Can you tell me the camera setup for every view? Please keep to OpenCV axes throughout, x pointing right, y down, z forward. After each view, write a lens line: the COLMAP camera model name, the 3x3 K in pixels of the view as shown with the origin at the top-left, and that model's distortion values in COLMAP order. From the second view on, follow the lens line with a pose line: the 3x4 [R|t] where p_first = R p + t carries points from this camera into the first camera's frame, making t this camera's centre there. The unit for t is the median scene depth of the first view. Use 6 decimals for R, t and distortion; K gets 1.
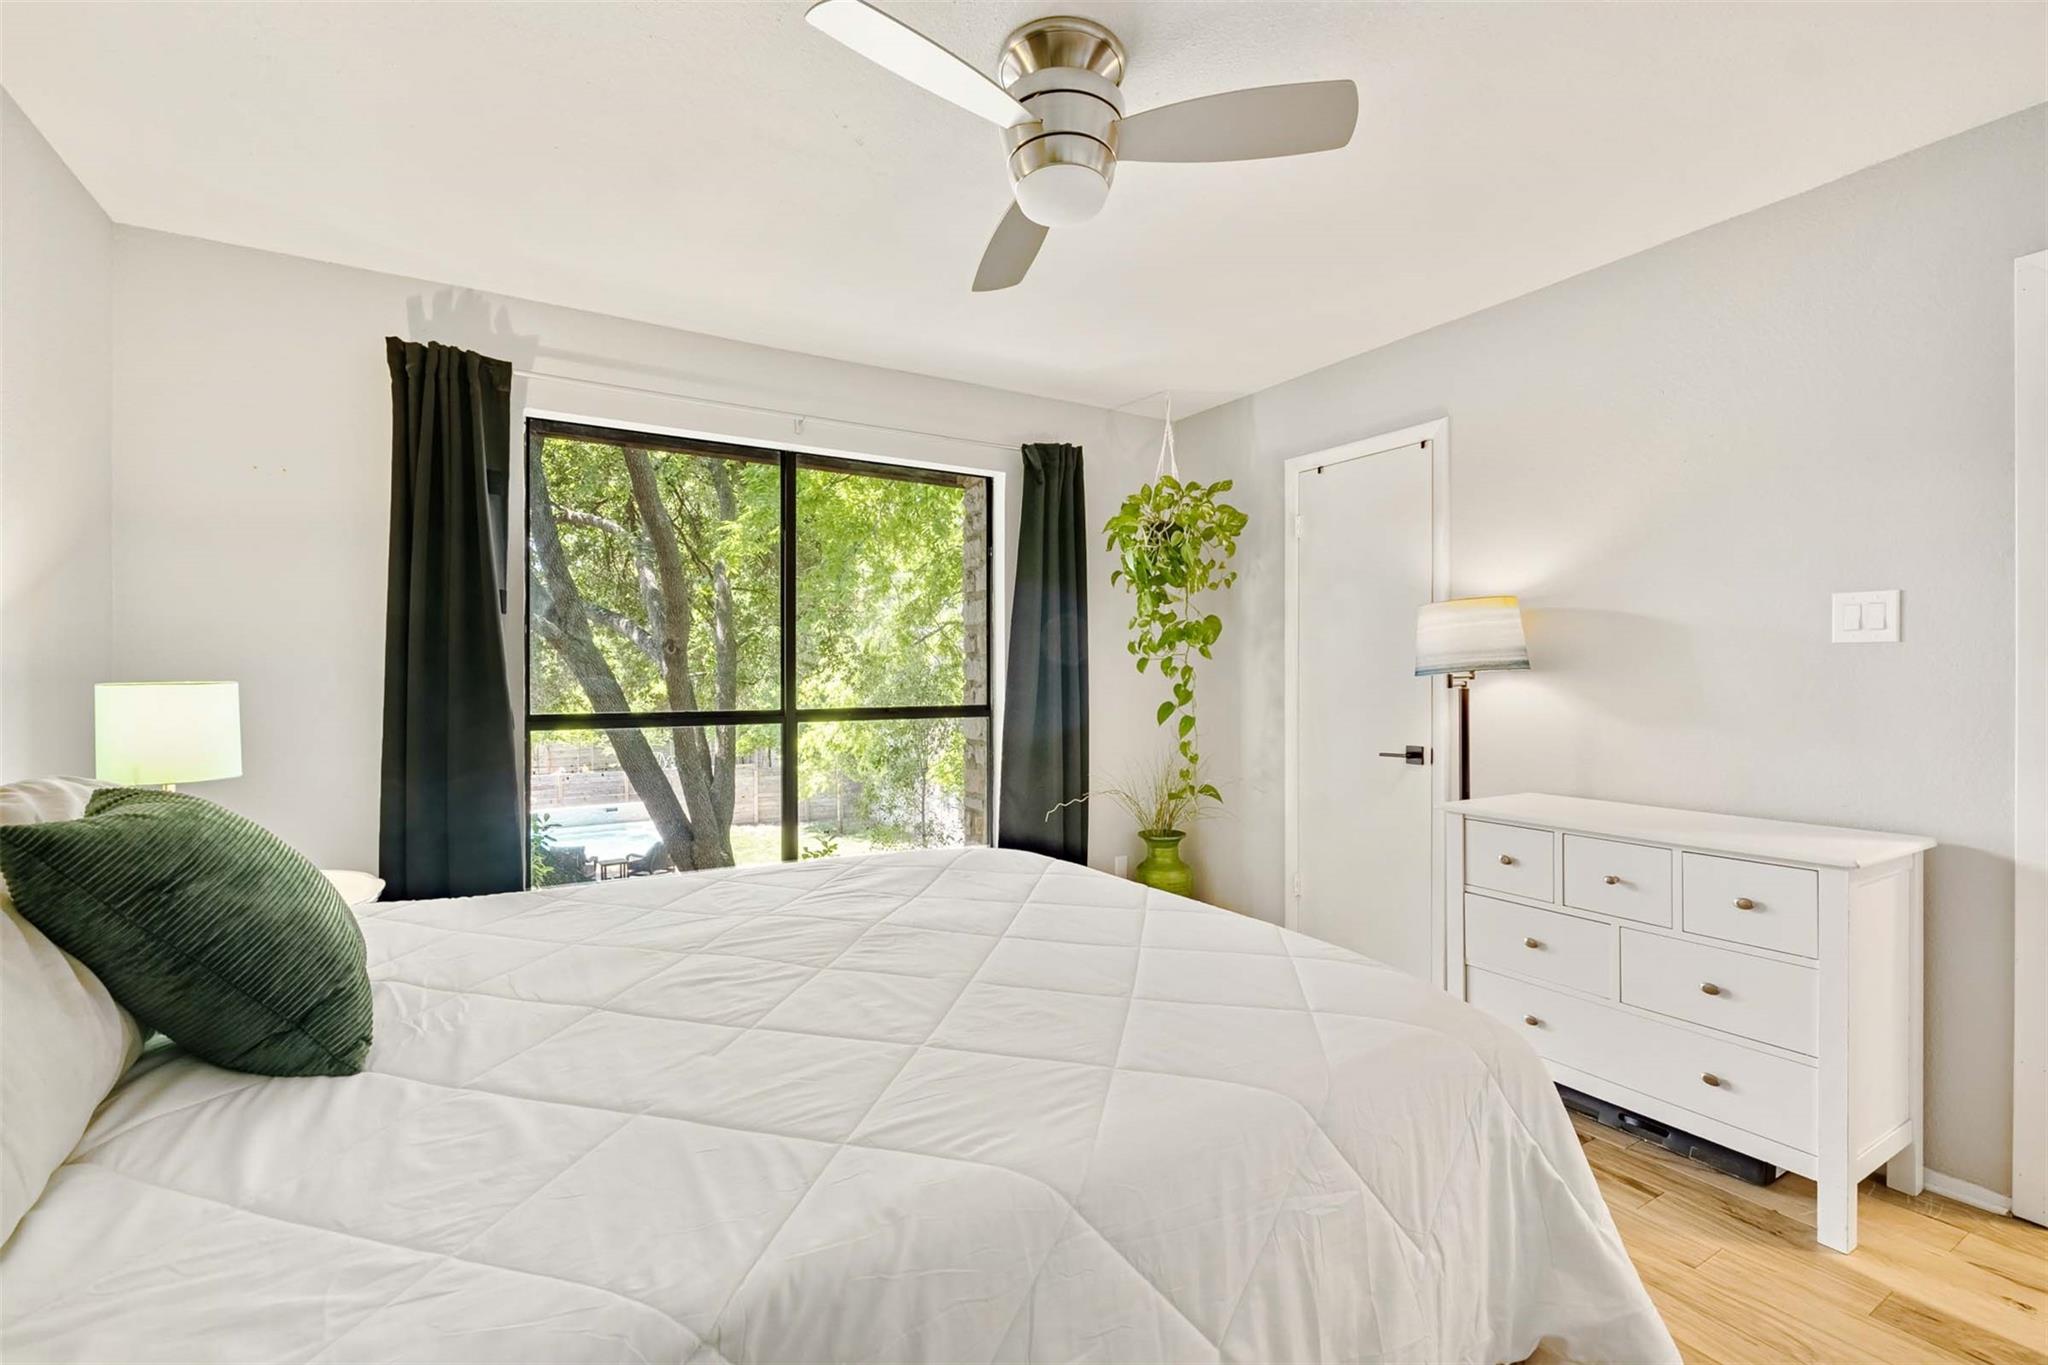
lens RADIAL K [[890.6, 0, 1026.3], [0, 890.6, 682.7], [0, 0, 1]] dist [-0.001916, -0.001724]
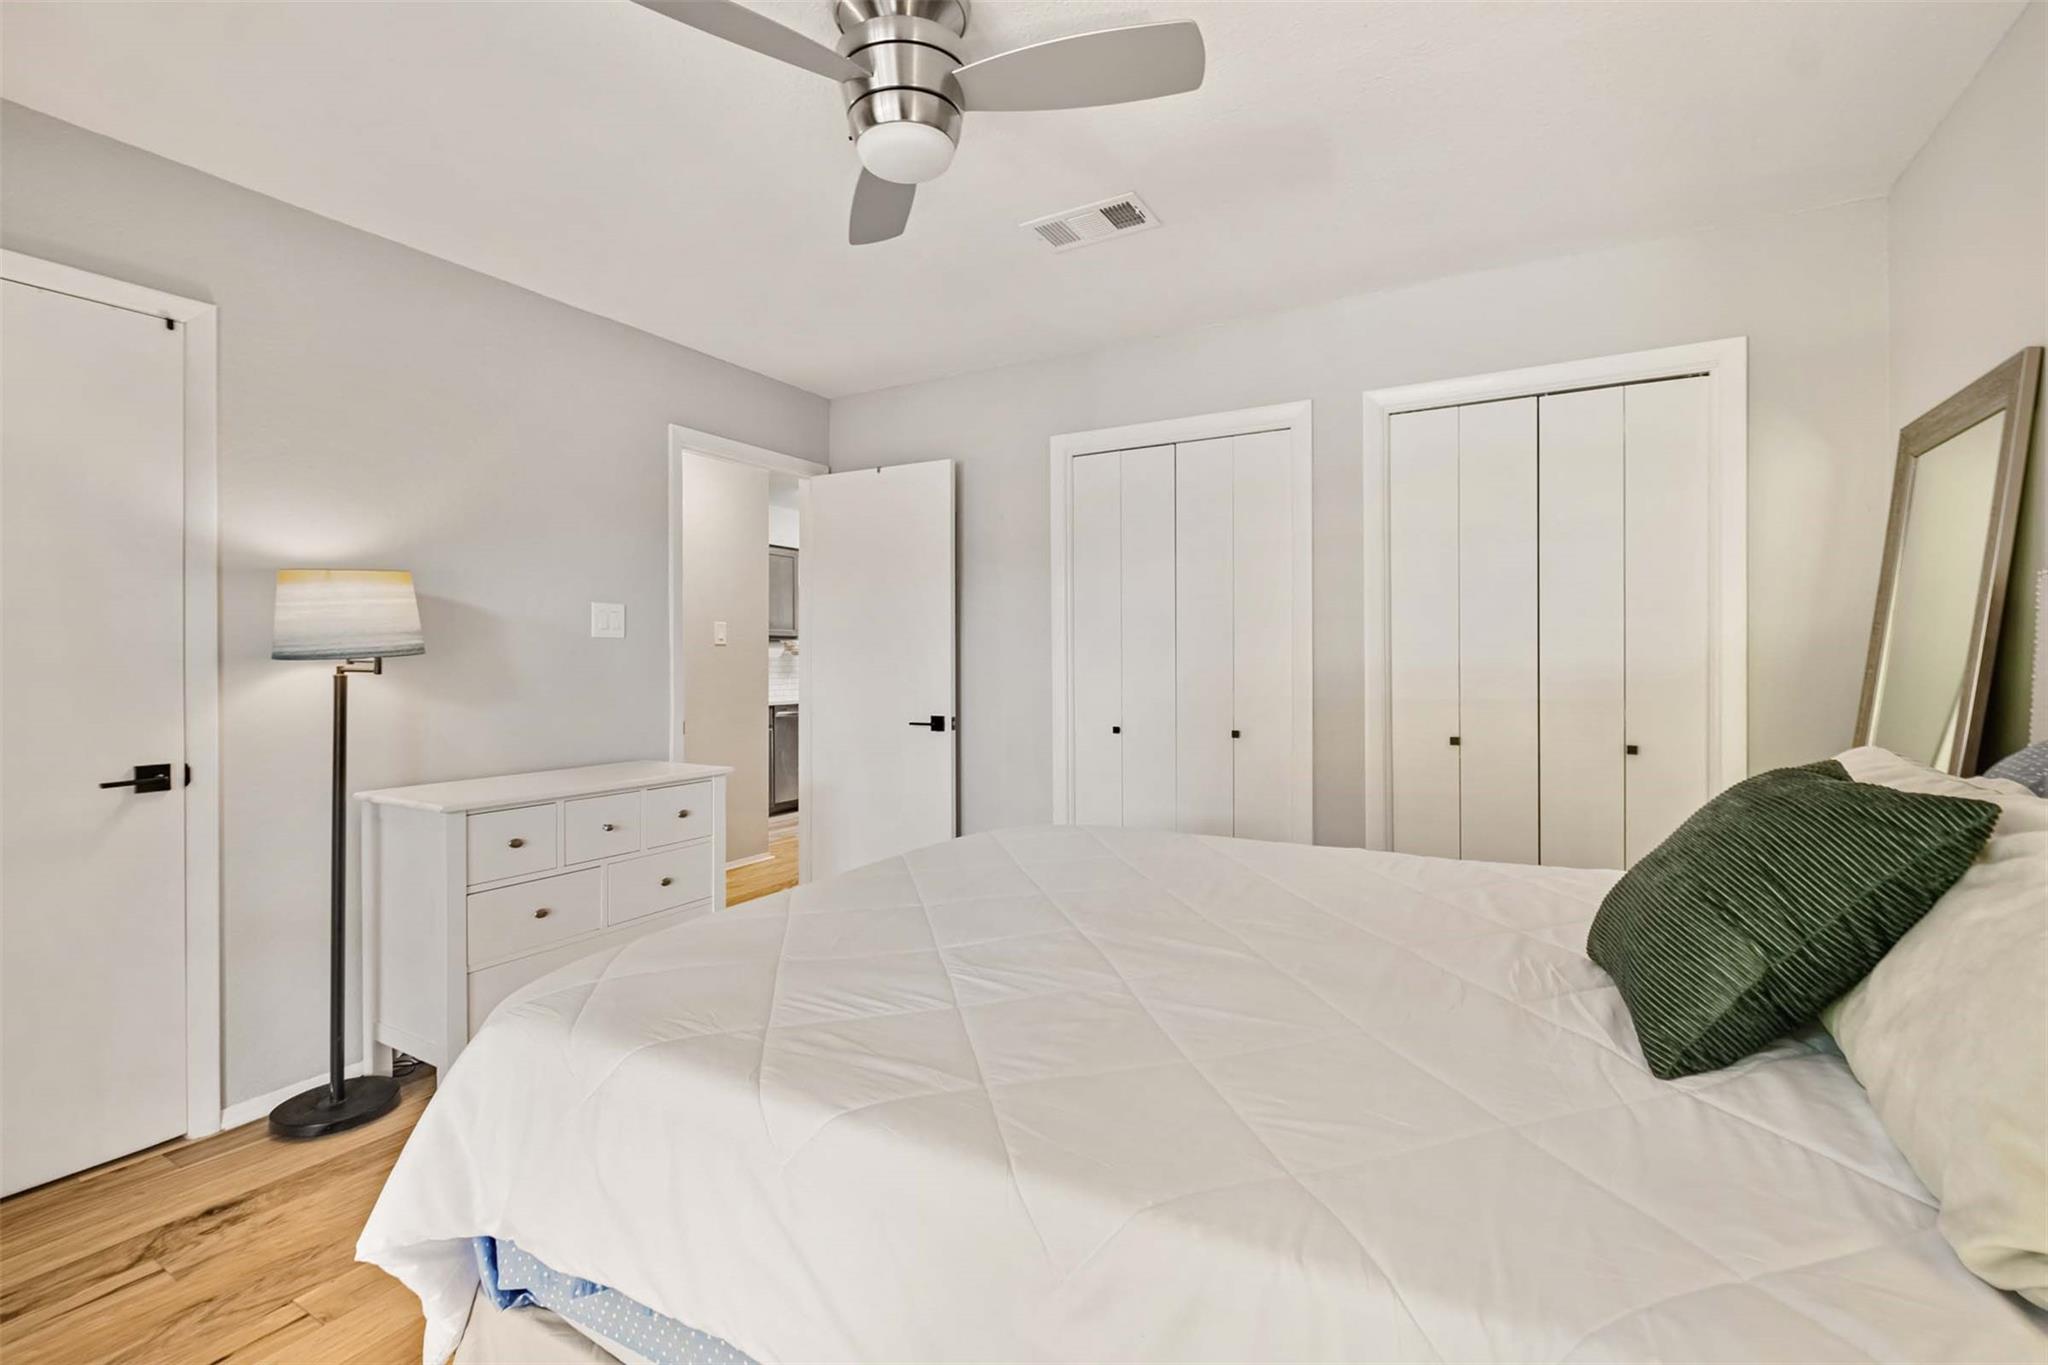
lens RADIAL K [[890.6, 0, 1025.1], [0, 890.6, 671.2], [0, 0, 1]] dist [-0.001916, -0.001724]
pose [[-0.476248, -0.011513, 0.879235, -0.725063], [0.005647, 0.999854, 0.016152, -0.009955], [-0.879293, 0.012658, -0.476114, 1.137258]]
